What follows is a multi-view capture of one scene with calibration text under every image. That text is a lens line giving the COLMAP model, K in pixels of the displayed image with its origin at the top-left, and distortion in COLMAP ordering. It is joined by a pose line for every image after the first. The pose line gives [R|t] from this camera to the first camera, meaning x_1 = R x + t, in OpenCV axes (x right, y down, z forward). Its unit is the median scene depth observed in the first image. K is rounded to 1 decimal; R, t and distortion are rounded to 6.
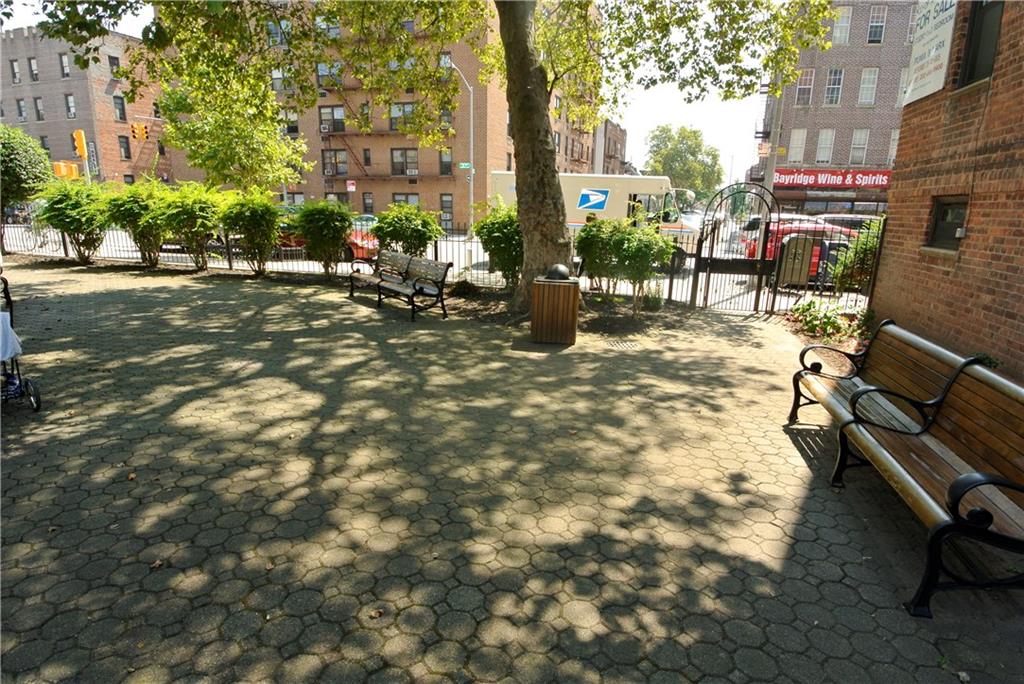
lens RADIAL K [[548.2, 0, 508.7], [0, 548.2, 339.8], [0, 0, 1]] dist [-0.009078, -0.016397]
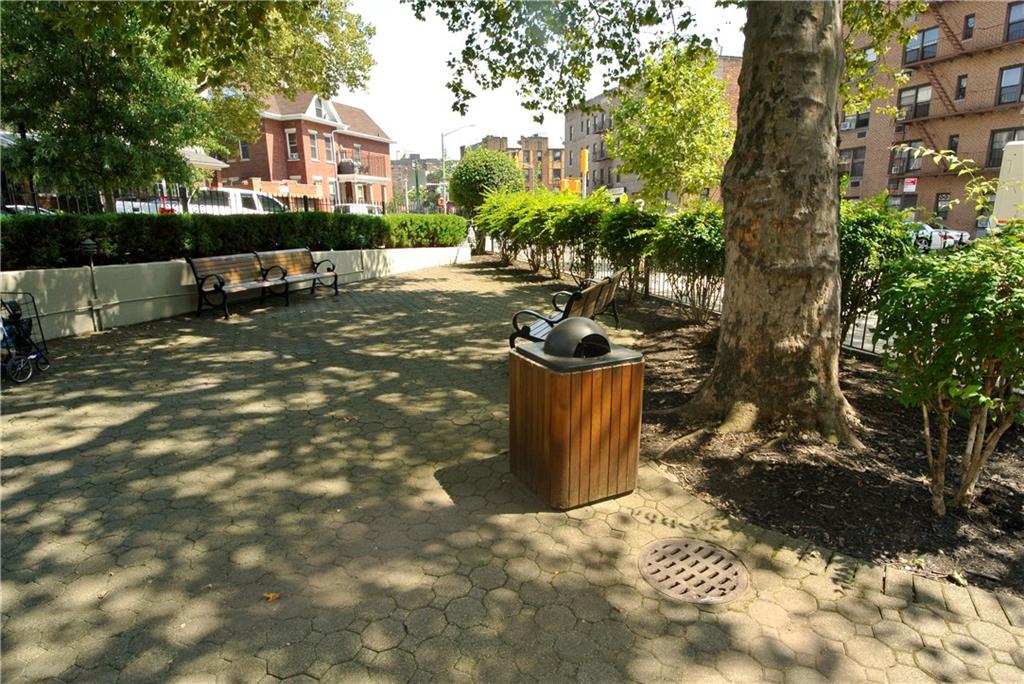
lens RADIAL K [[548.2, 0, 510.9], [0, 548.2, 349.4], [0, 0, 1]] dist [-0.009078, -0.016397]
pose [[0.536666, 0.169179, -0.826661, 0.402583], [-0.172114, 0.981045, 0.089038, -0.134780], [0.826055, 0.094496, 0.555611, 0.688272]]
